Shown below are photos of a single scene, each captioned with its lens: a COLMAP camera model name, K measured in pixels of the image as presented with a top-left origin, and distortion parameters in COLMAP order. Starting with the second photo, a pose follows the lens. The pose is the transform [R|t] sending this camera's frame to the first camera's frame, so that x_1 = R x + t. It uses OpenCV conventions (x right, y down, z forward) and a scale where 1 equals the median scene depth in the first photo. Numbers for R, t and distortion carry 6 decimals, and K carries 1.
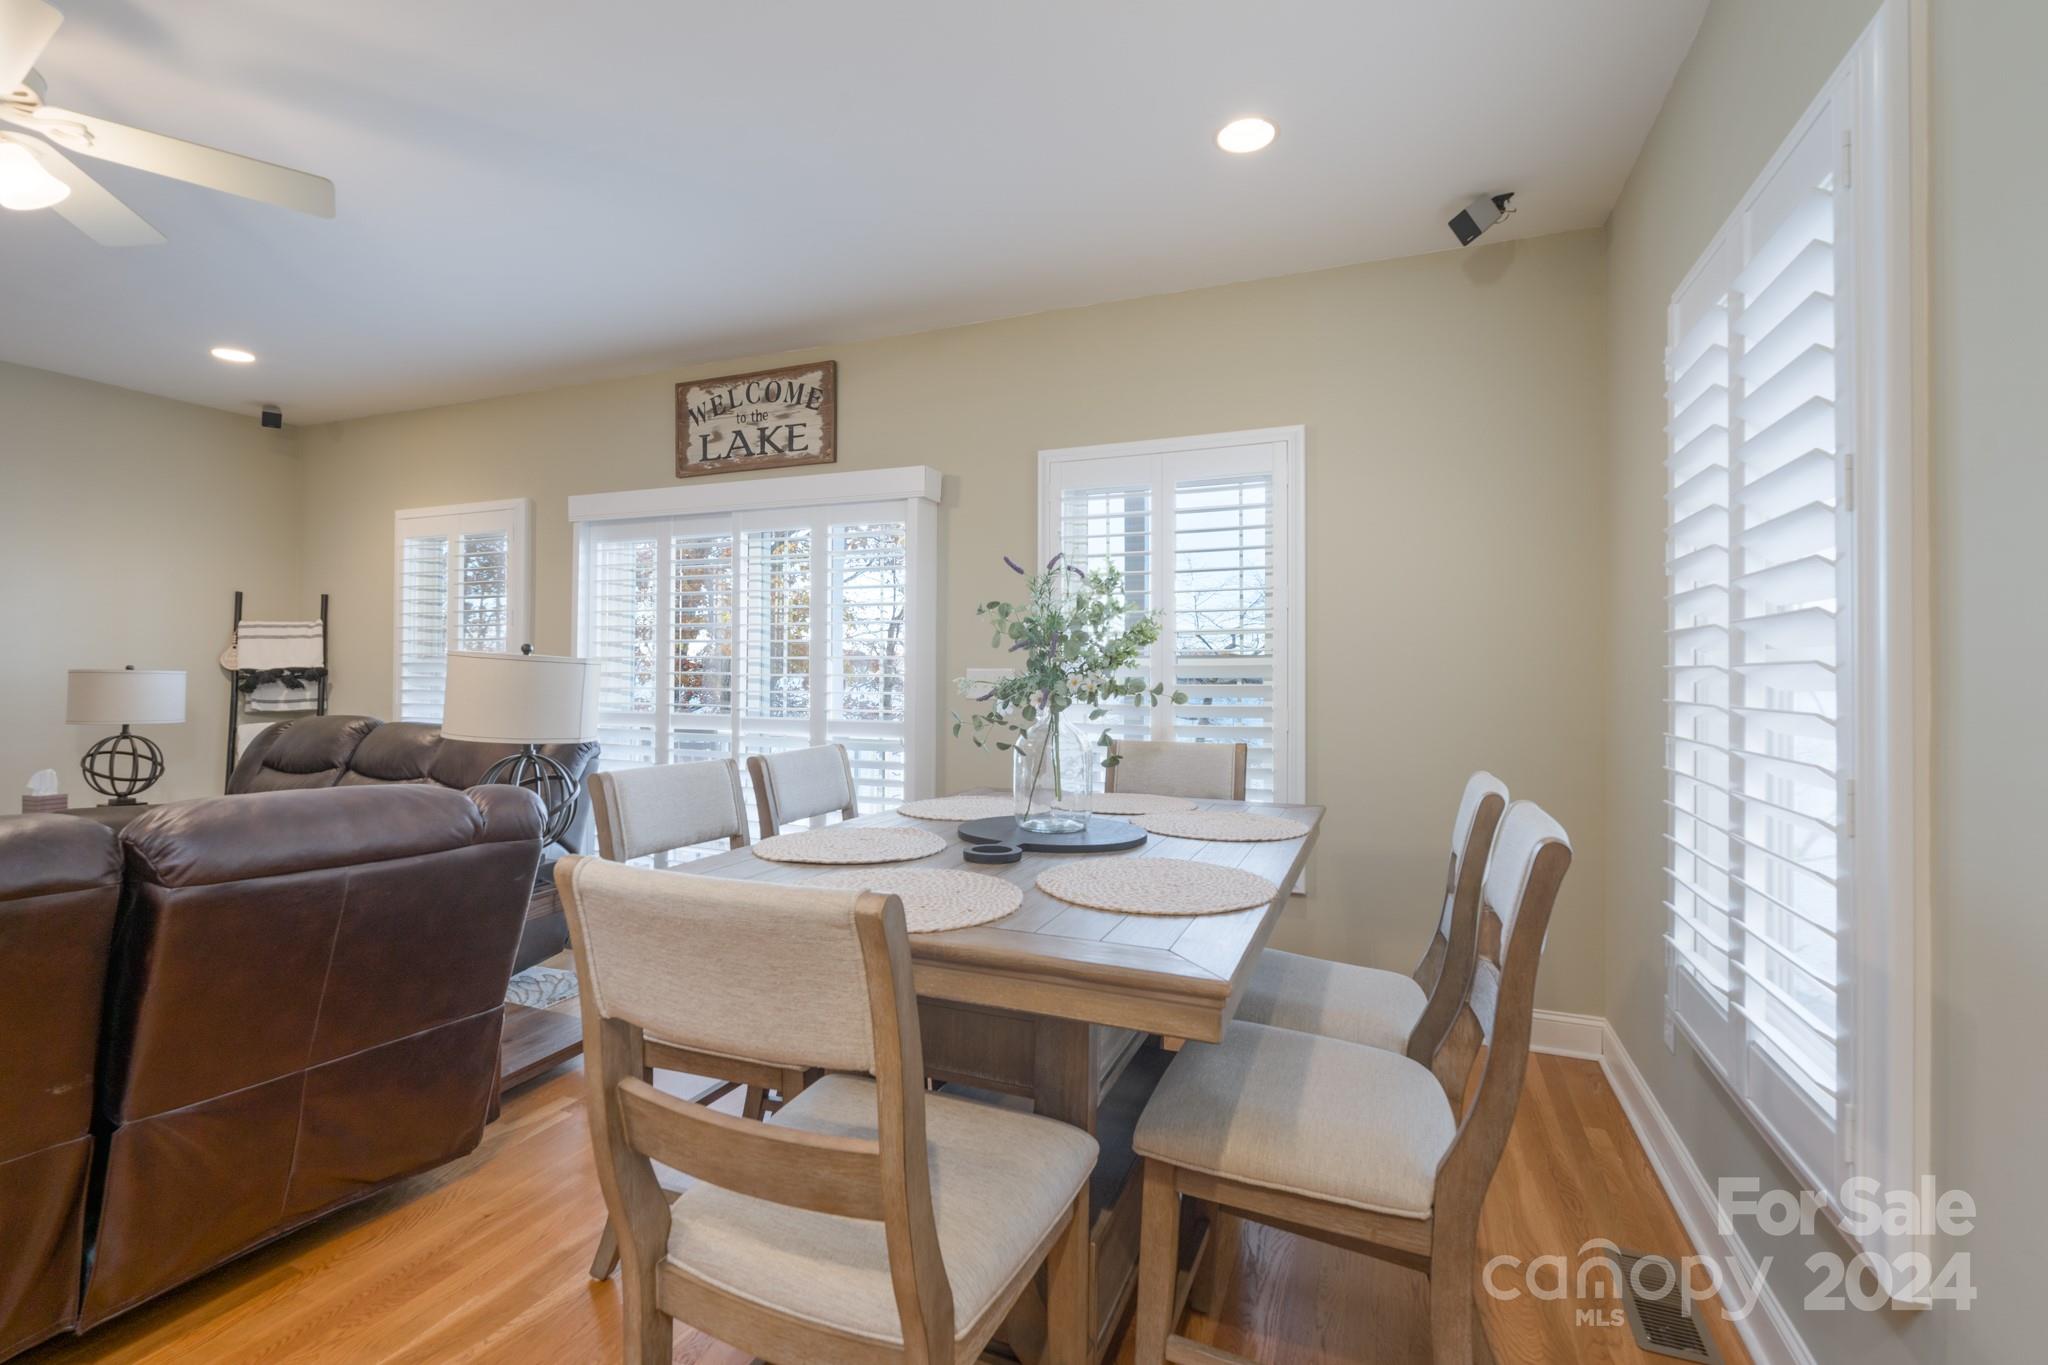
lens RADIAL K [[931.8, 0, 1027.0], [0, 931.8, 658.4], [0, 0, 1]] dist [-0.004367, -0.000321]
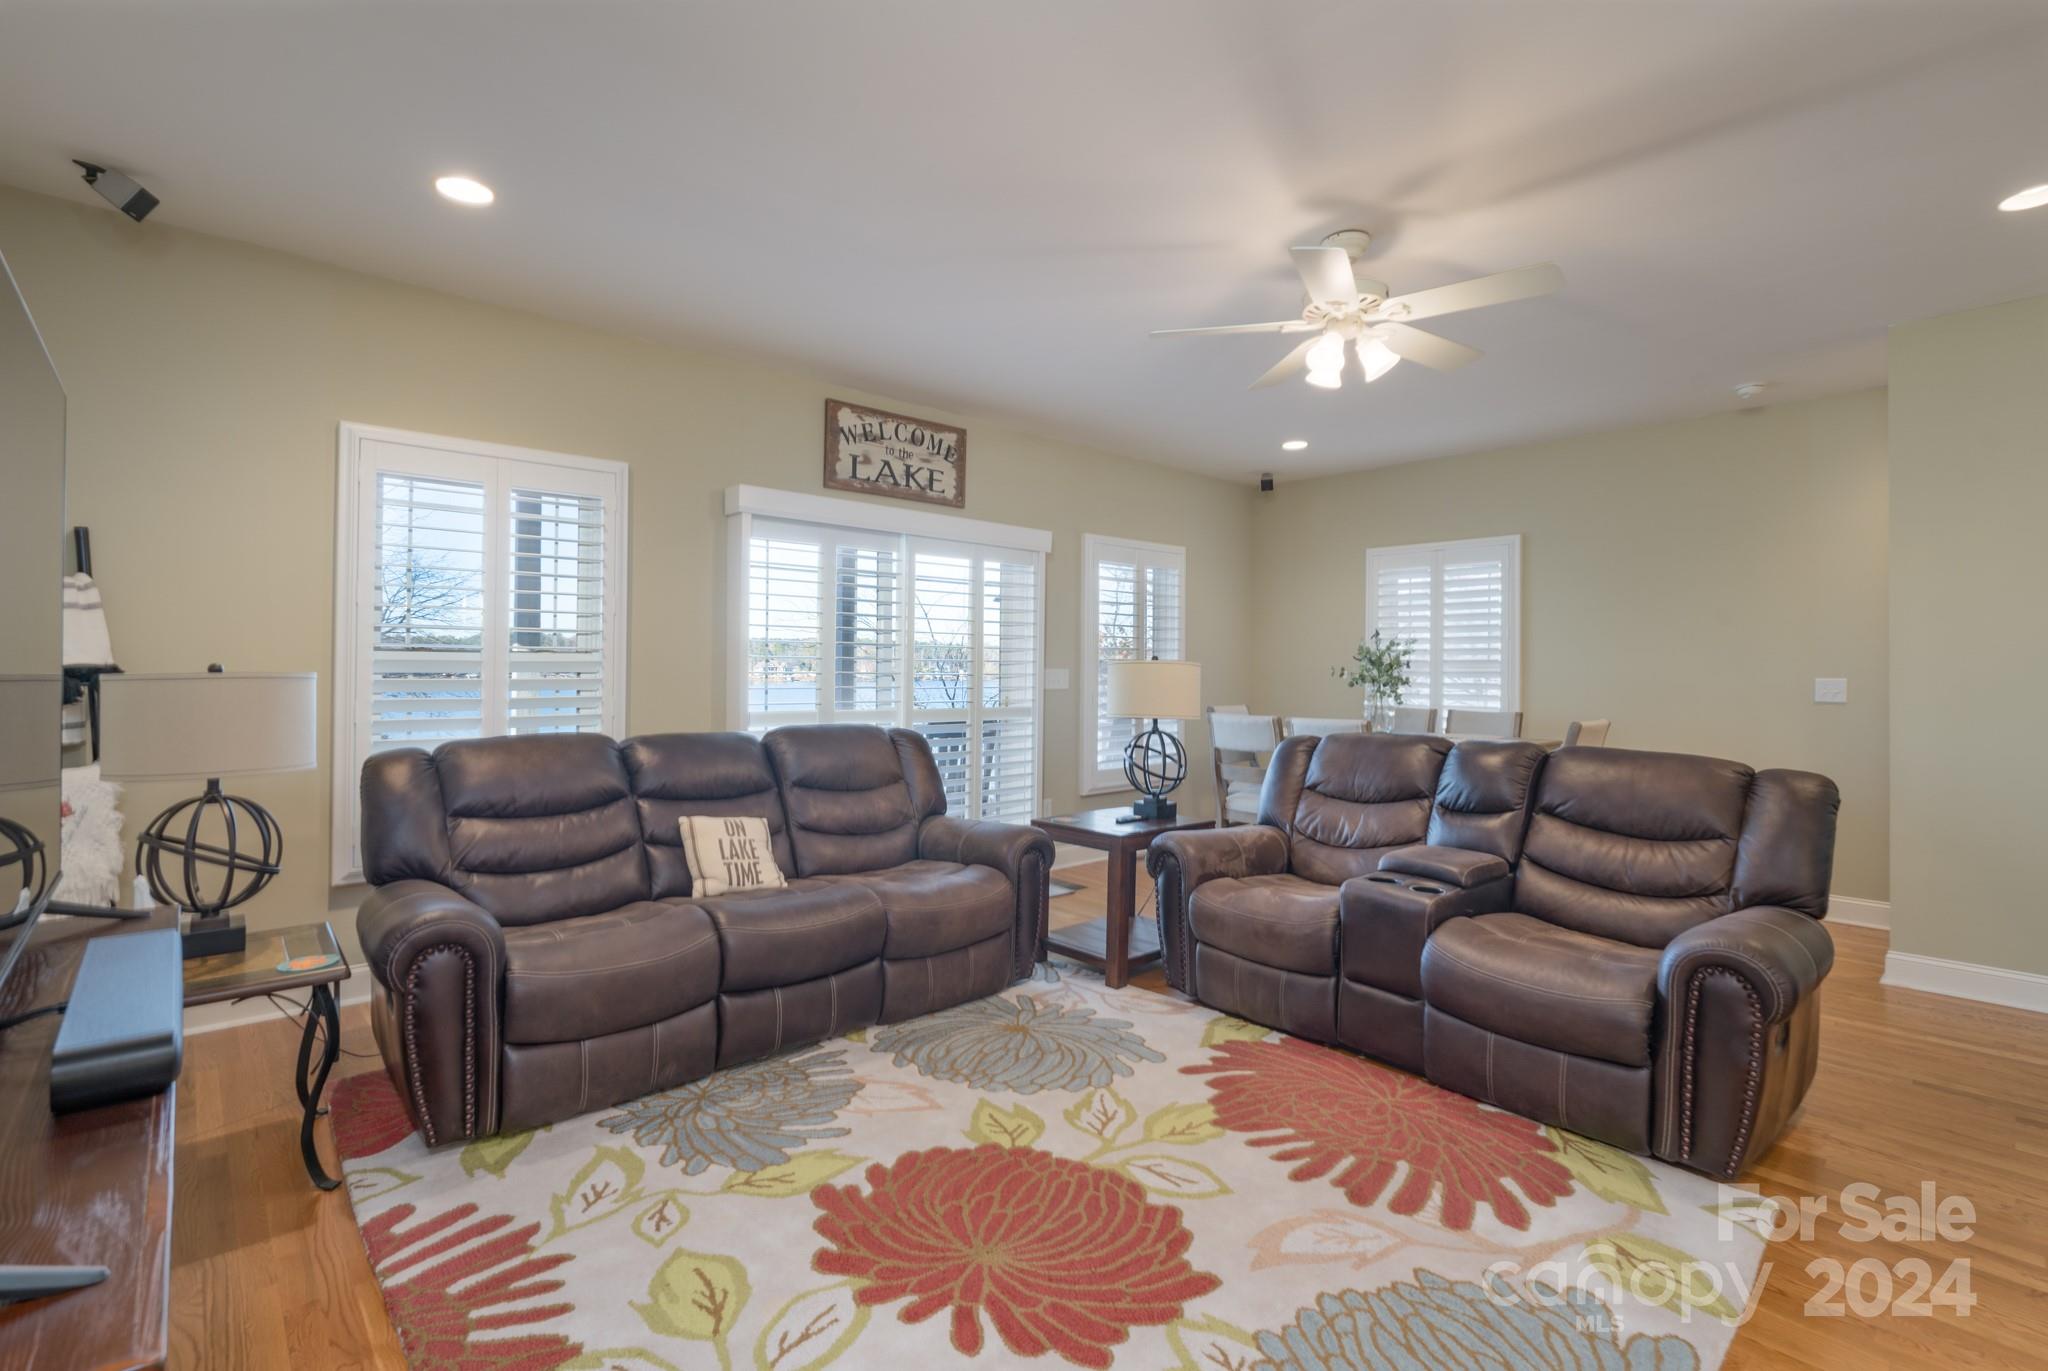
lens RADIAL K [[924.7, 0, 1020.6], [0, 924.7, 662.8], [0, 0, 1]] dist [-0.003987, -0.000437]
pose [[0.428091, 0.002985, 0.903731, -1.267587], [-0.019758, 0.999786, 0.006057, -0.006368], [-0.903519, -0.020449, 0.428059, 0.359332]]
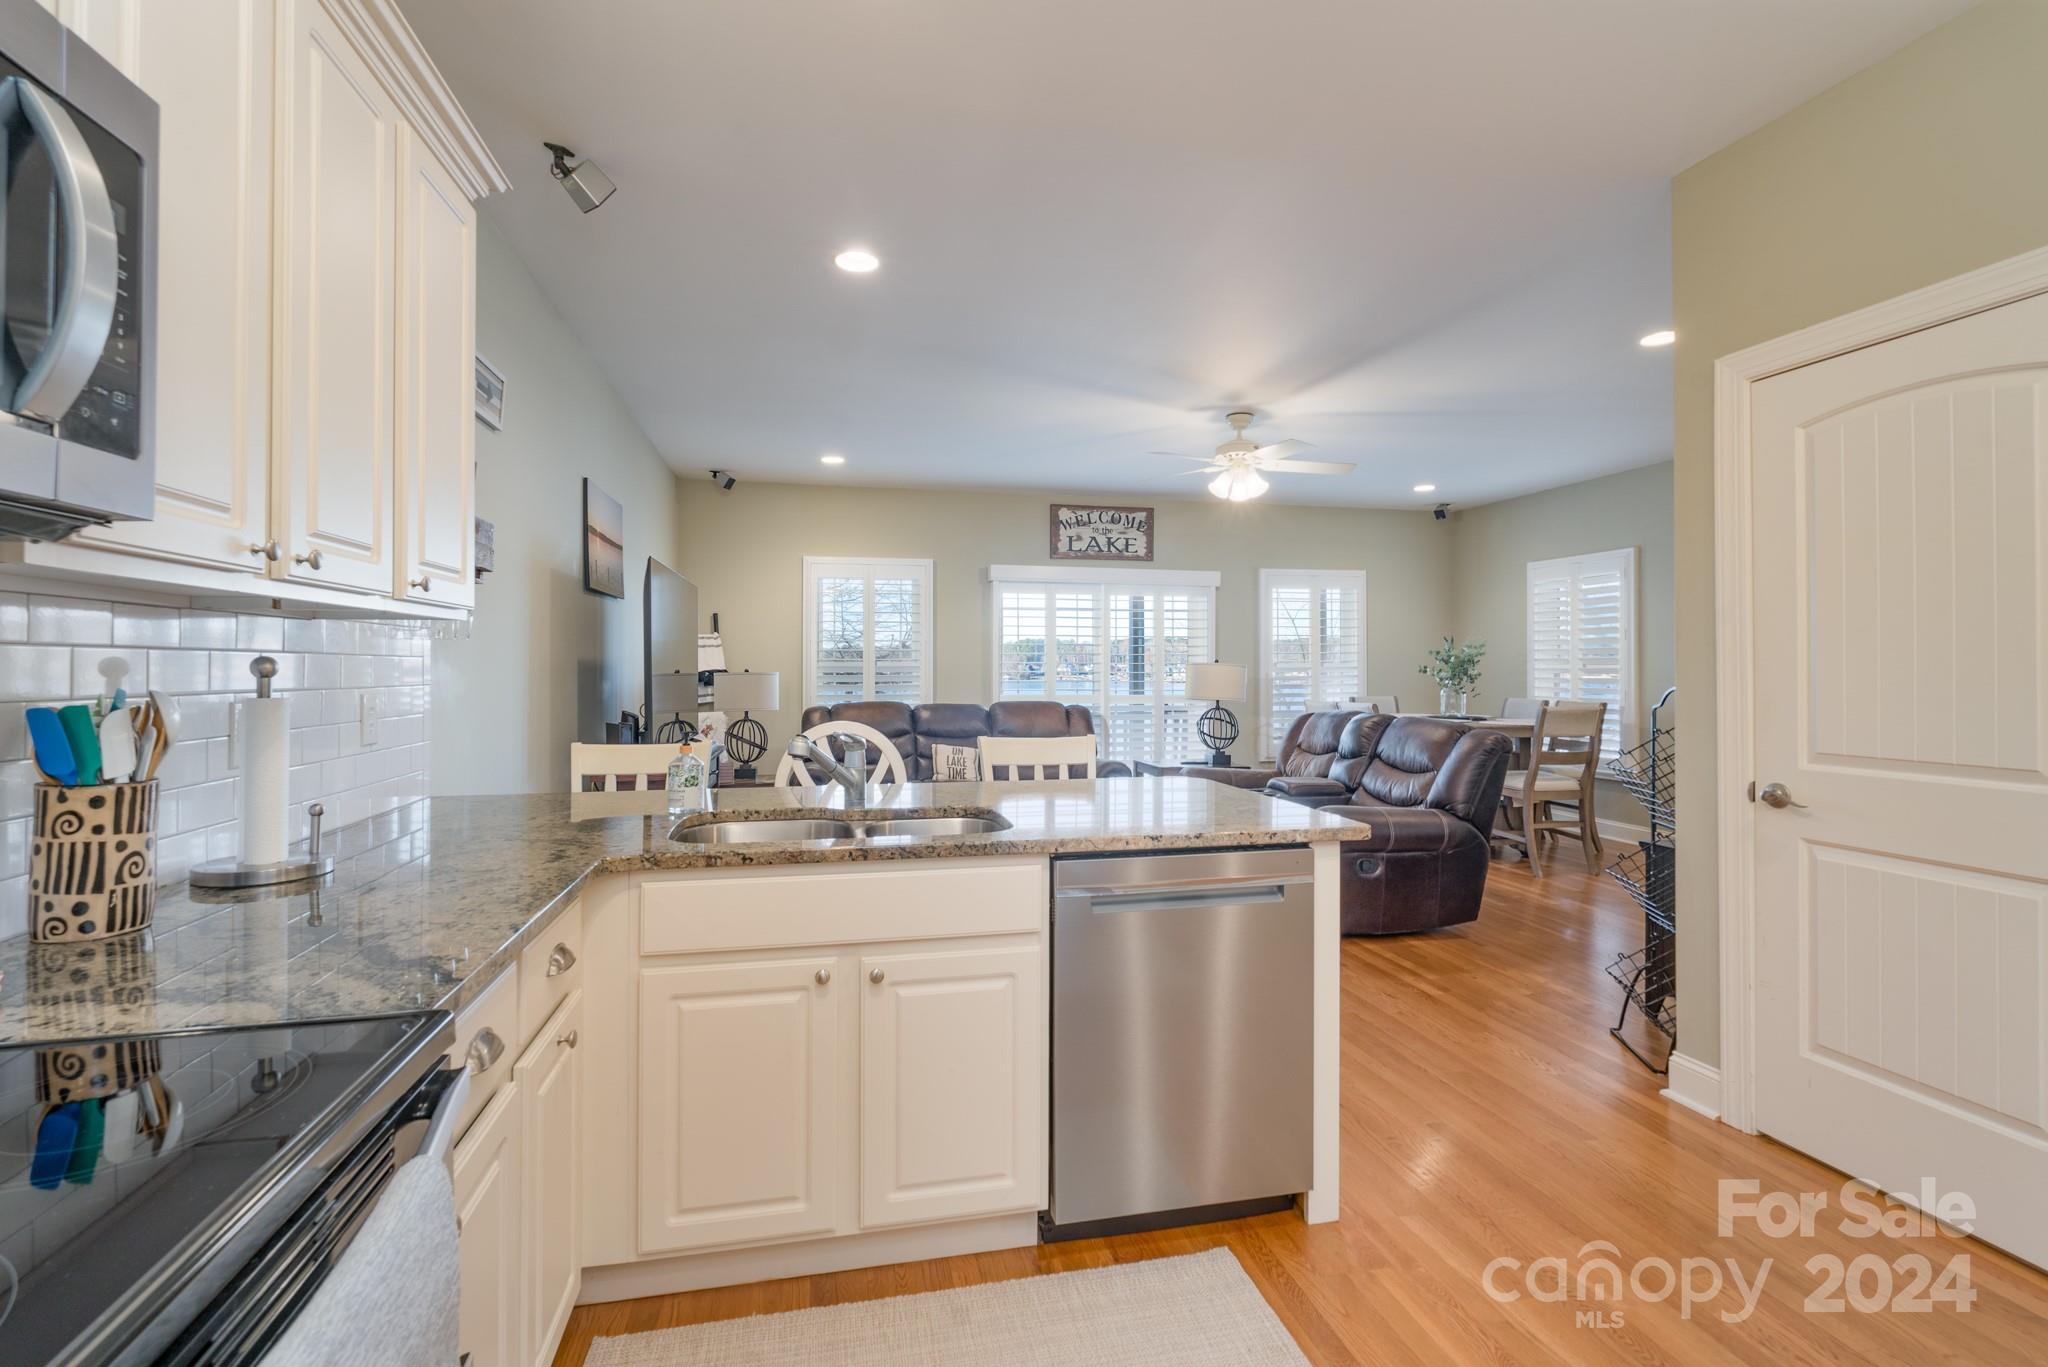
lens RADIAL K [[931.8, 0, 1027.0], [0, 931.8, 659.4], [0, 0, 1]] dist [-0.004367, -0.000321]
pose [[0.816468, -0.000376, 0.577390, -1.456633], [-0.004122, 0.999971, 0.006480, -0.018486], [-0.577376, -0.007671, 0.816443, -0.399511]]
